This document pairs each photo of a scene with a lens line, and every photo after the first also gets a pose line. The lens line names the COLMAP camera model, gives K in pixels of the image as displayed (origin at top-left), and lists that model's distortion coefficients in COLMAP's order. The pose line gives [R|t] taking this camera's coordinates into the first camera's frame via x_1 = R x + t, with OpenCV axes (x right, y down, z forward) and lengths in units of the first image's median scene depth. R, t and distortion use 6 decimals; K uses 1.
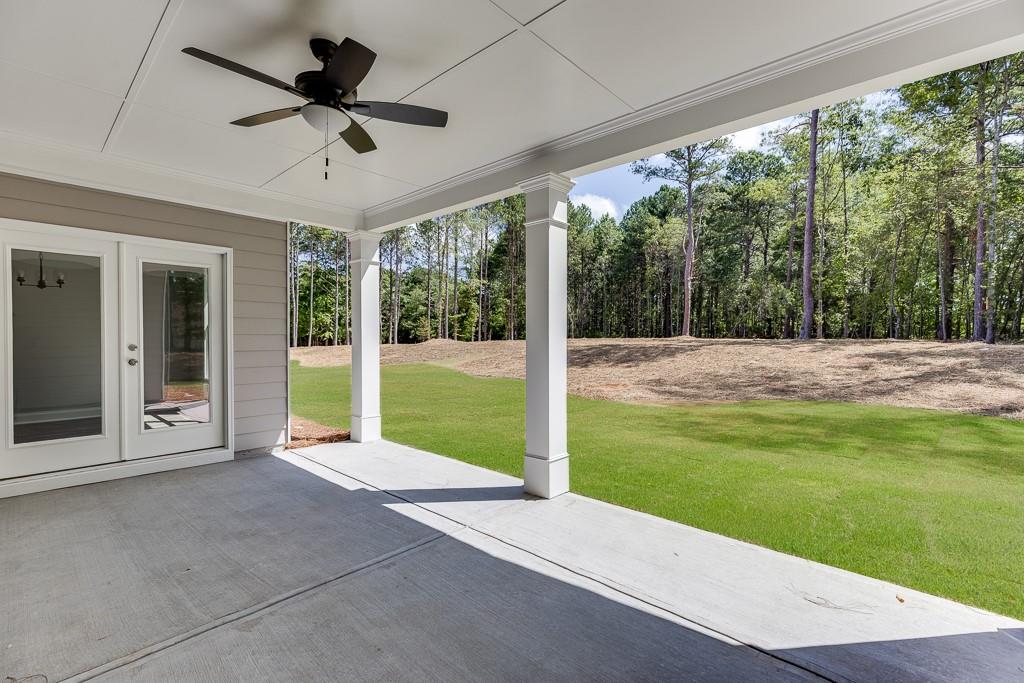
lens RADIAL K [[454.5, 0, 508.8], [0, 454.5, 340.8], [0, 0, 1]] dist [0.002311, 0.000905]
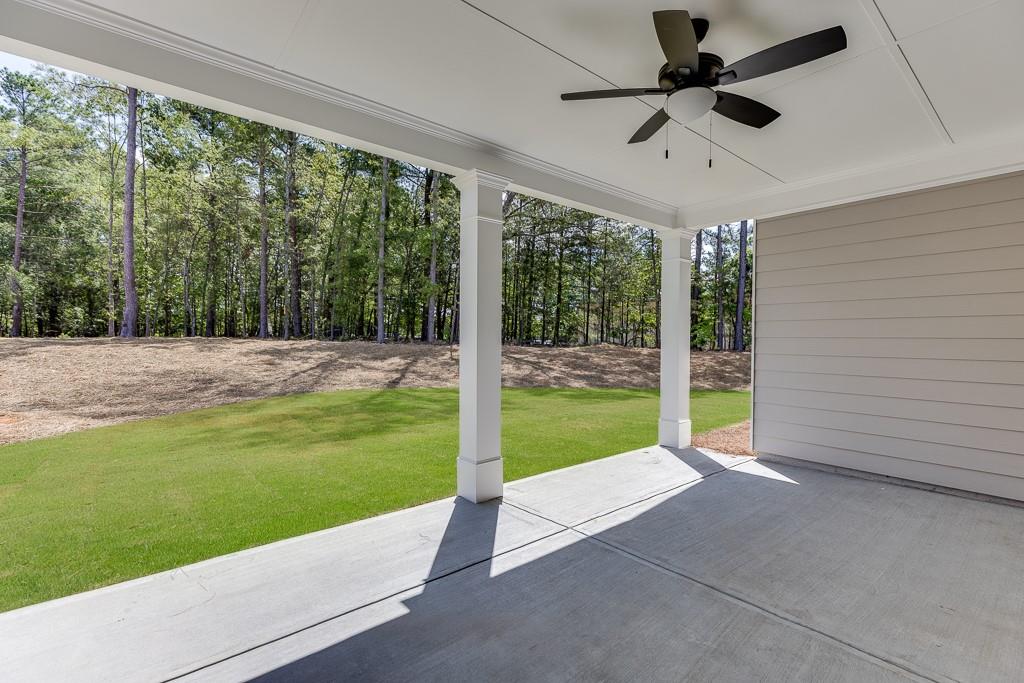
lens RADIAL K [[454.5, 0, 508.8], [0, 454.5, 340.8], [0, 0, 1]] dist [0.002311, 0.000905]
pose [[0.141084, -0.009186, 0.989955, -1.285303], [0.003846, 0.999954, 0.008730, -0.025818], [-0.989990, 0.002575, 0.141113, 1.137139]]
